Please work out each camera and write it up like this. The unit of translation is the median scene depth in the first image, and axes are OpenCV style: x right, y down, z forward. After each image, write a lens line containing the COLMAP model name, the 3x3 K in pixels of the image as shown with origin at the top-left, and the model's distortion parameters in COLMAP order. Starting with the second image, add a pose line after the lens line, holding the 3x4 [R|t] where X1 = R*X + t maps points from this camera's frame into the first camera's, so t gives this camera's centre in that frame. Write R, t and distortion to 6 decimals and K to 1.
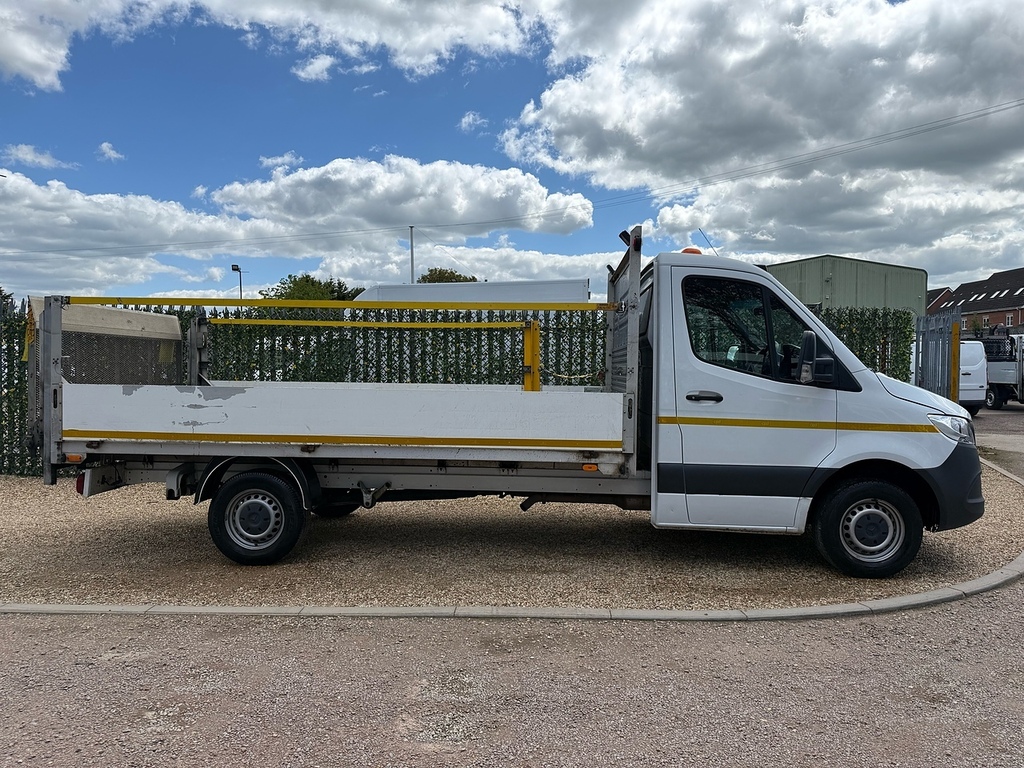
lens RADIAL K [[892.8, 0, 517.5], [0, 892.8, 384.9], [0, 0, 1]] dist [0.019999, -0.053585]
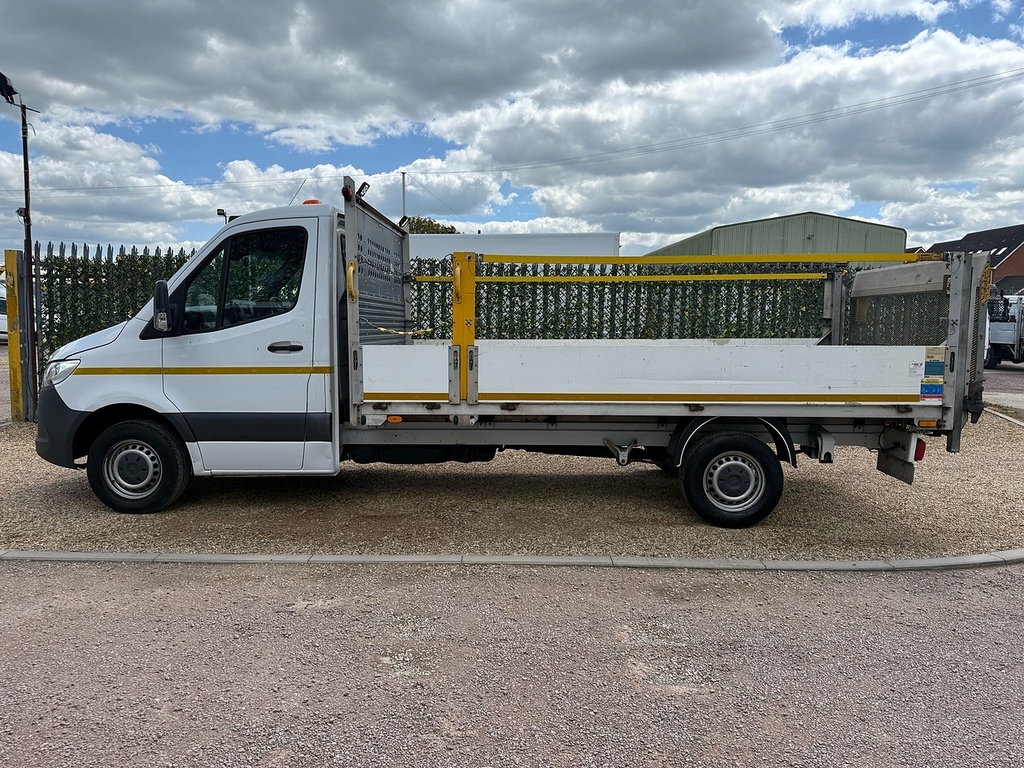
lens RADIAL K [[892.8, 0, 517.3], [0, 892.8, 418.7], [0, 0, 1]] dist [0.019999, -0.053585]
pose [[0.999114, 0.008504, 0.041206, -0.101894], [-0.012133, 0.995991, 0.088631, 0.000119], [-0.040287, -0.089053, 0.995212, -0.001397]]
